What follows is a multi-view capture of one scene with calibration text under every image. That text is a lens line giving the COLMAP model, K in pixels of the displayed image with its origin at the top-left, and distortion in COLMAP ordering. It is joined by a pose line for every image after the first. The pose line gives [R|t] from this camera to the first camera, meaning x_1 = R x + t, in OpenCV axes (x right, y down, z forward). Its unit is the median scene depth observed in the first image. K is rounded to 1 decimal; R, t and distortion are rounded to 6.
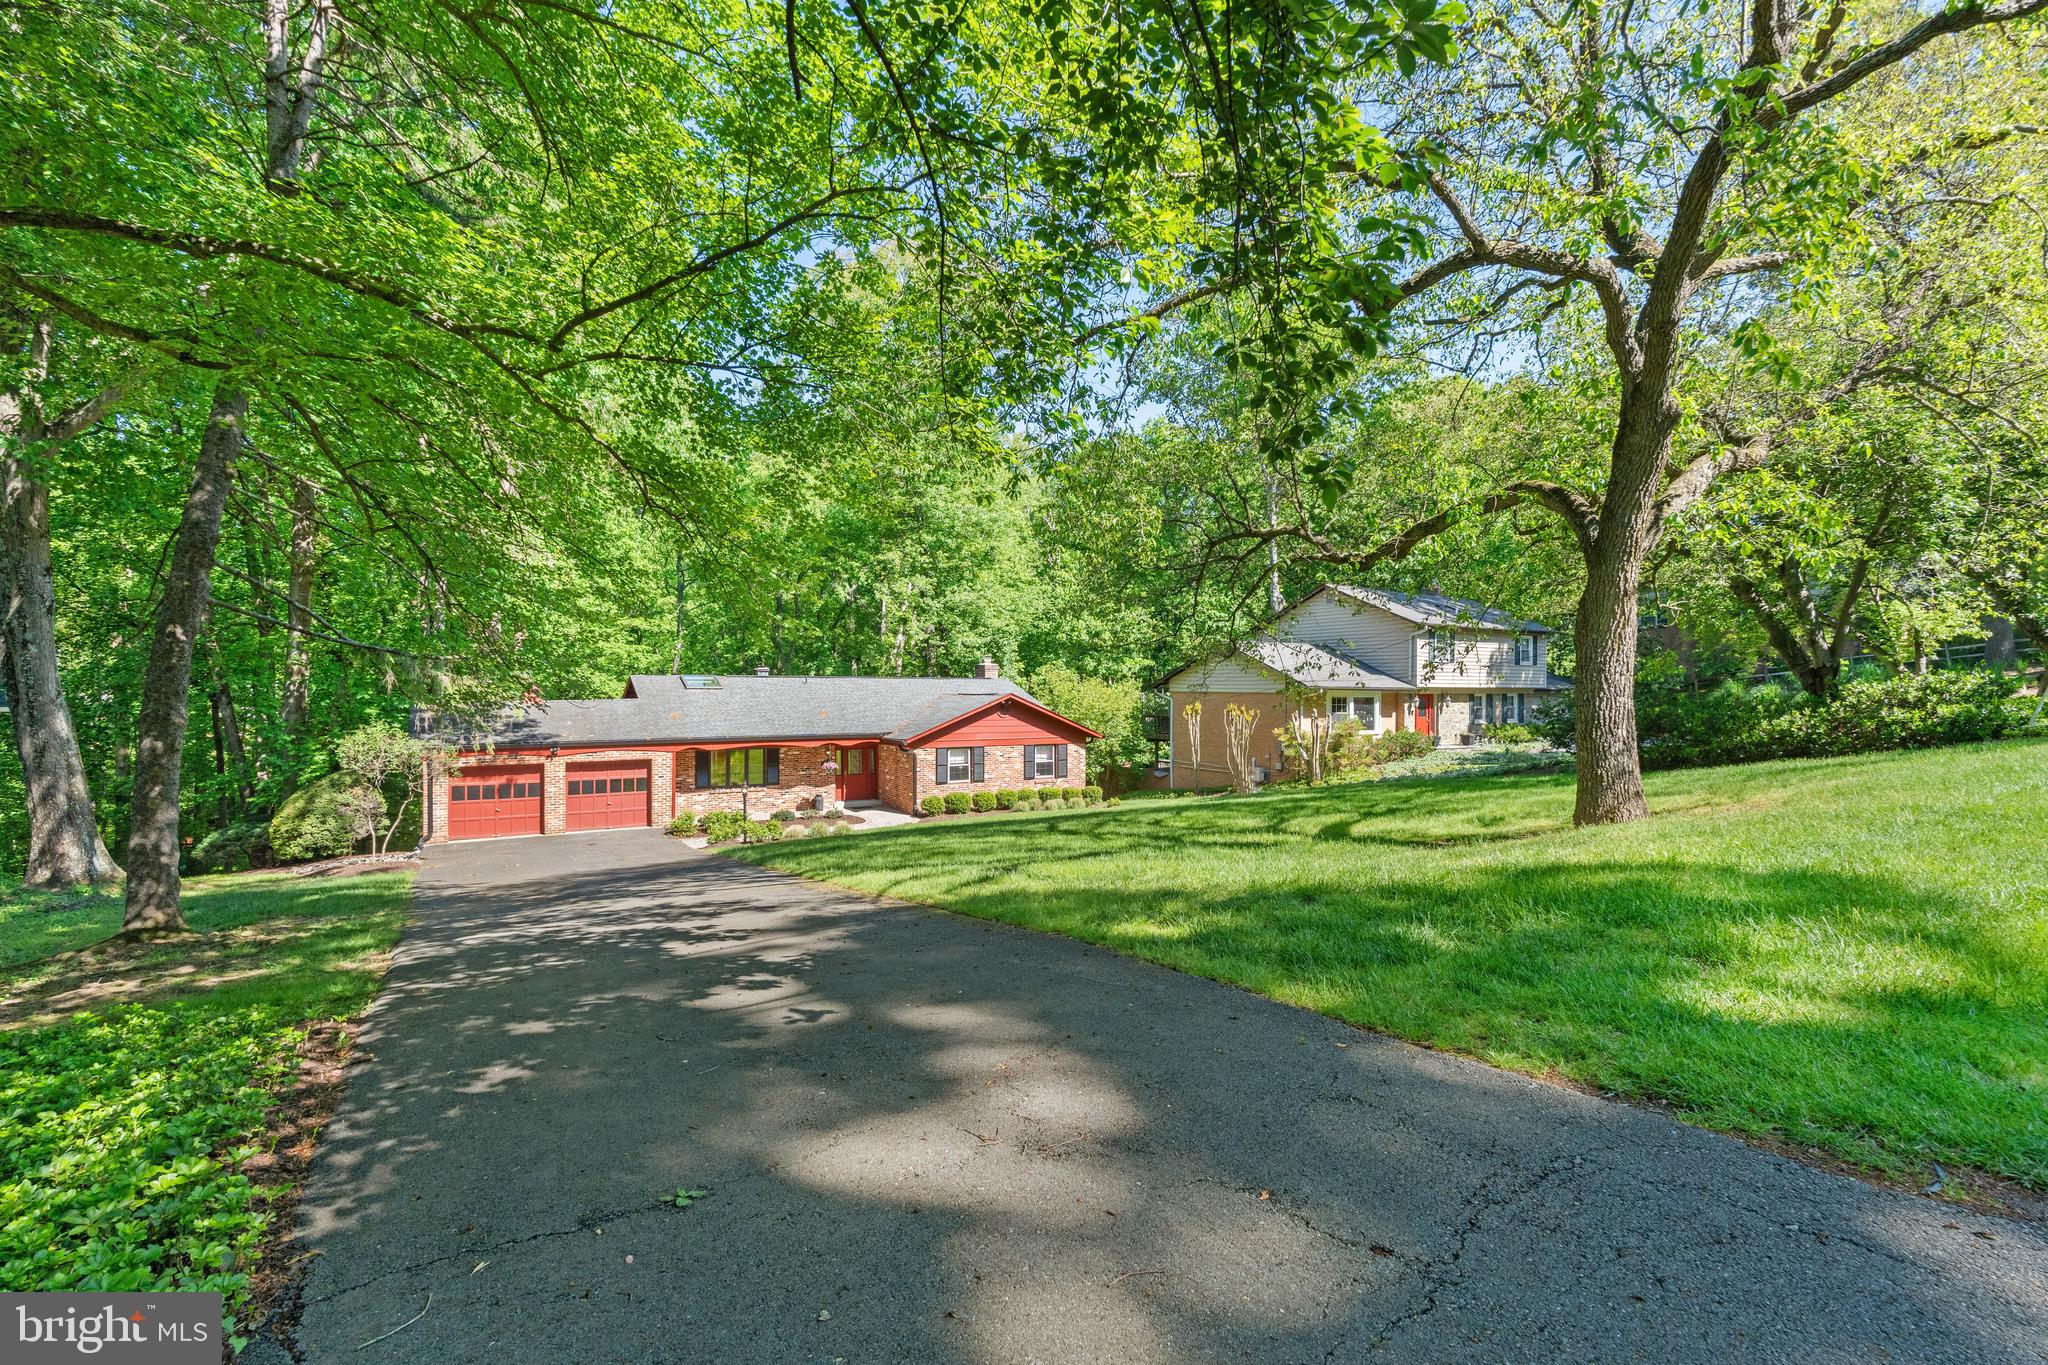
lens RADIAL K [[912.9, 0, 1031.3], [0, 912.9, 681.2], [0, 0, 1]] dist [-0.008404, -0.000172]
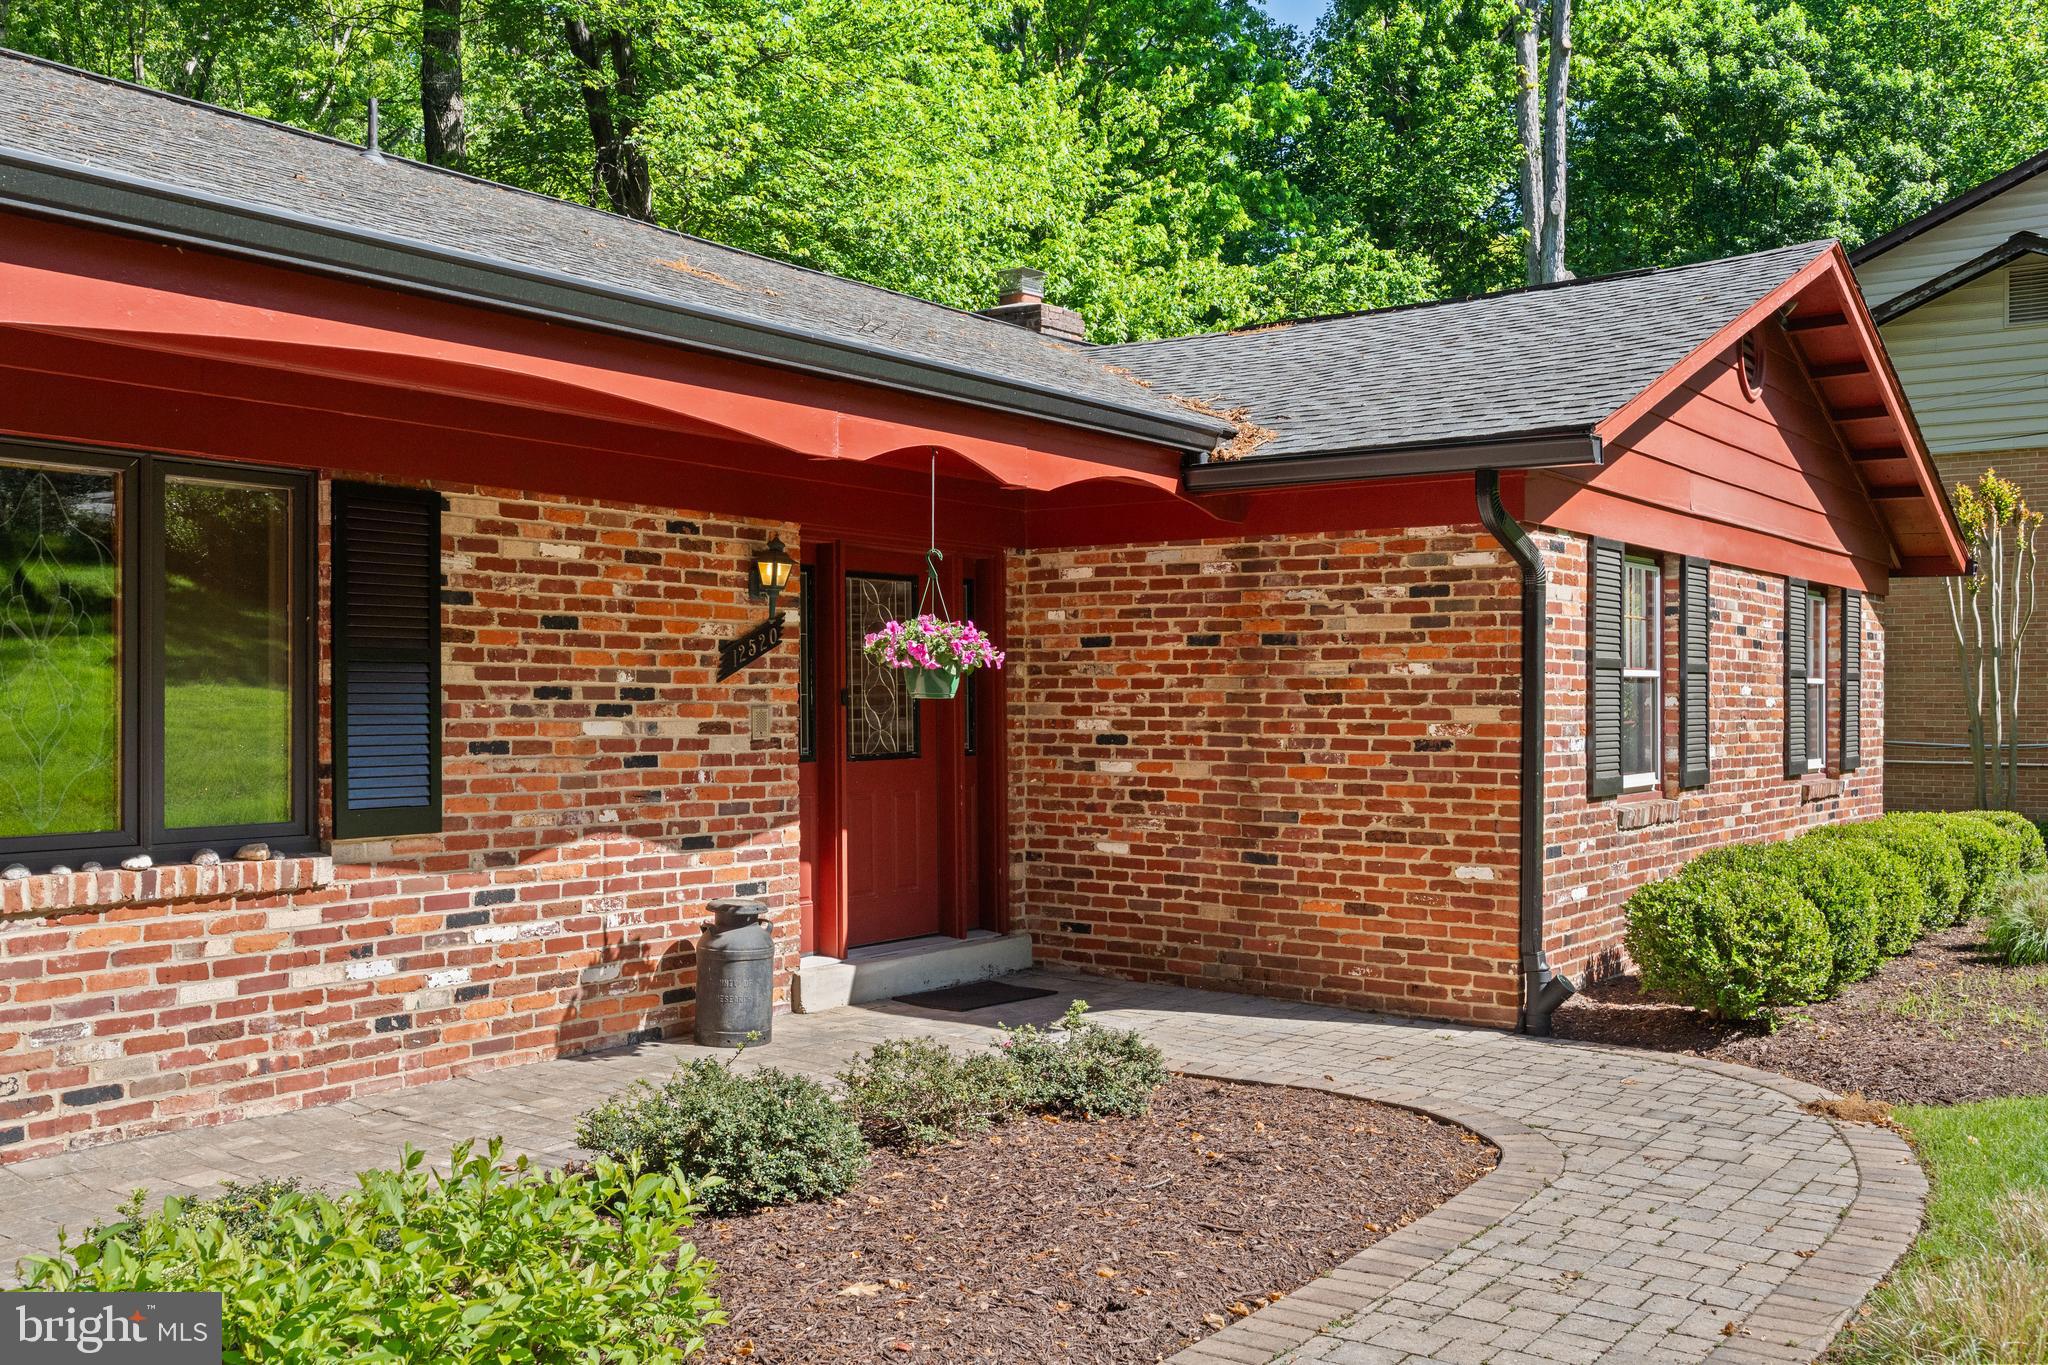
lens RADIAL K [[1925.3, 0, 1023.3], [0, 1925.3, 687.8], [0, 0, 1]] dist [0.001264, 0.000000]
pose [[0.930053, -0.002434, 0.367419, -0.326024], [0.001982, 0.999997, 0.001608, 0.106215], [-0.367421, -0.000768, 0.930054, 0.840614]]
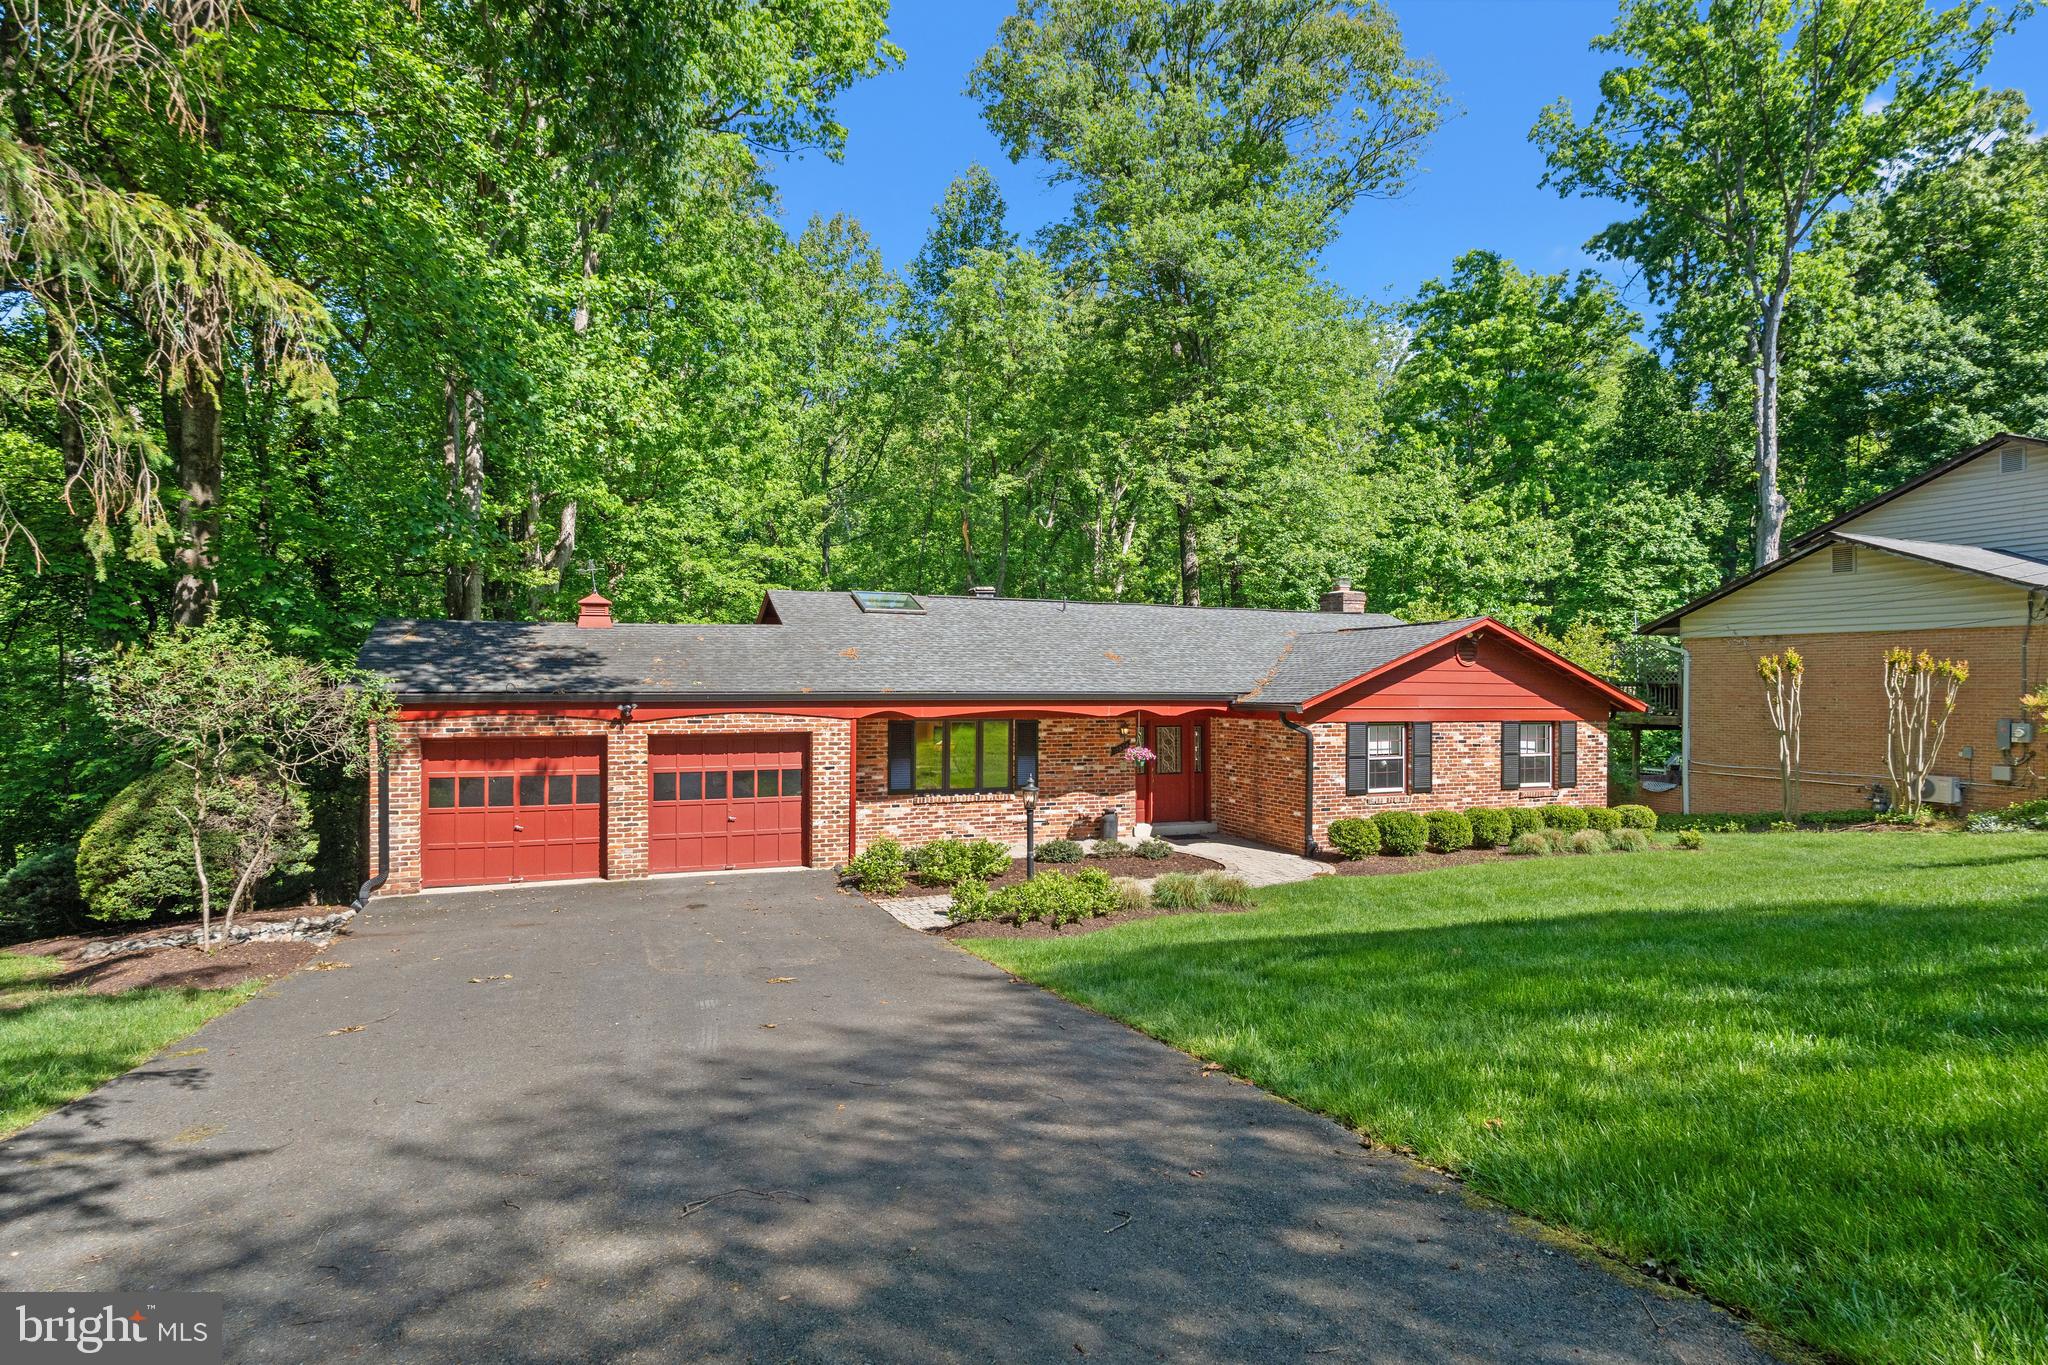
lens RADIAL K [[1063.5, 0, 1020.8], [0, 1063.5, 680.7], [0, 0, 1]] dist [0.000379, 0.000596]
pose [[0.985407, 0.001289, -0.170208, -0.201218], [-0.001377, 0.999999, -0.000400, 0.056563], [0.170207, 0.000629, 0.985408, 0.438854]]
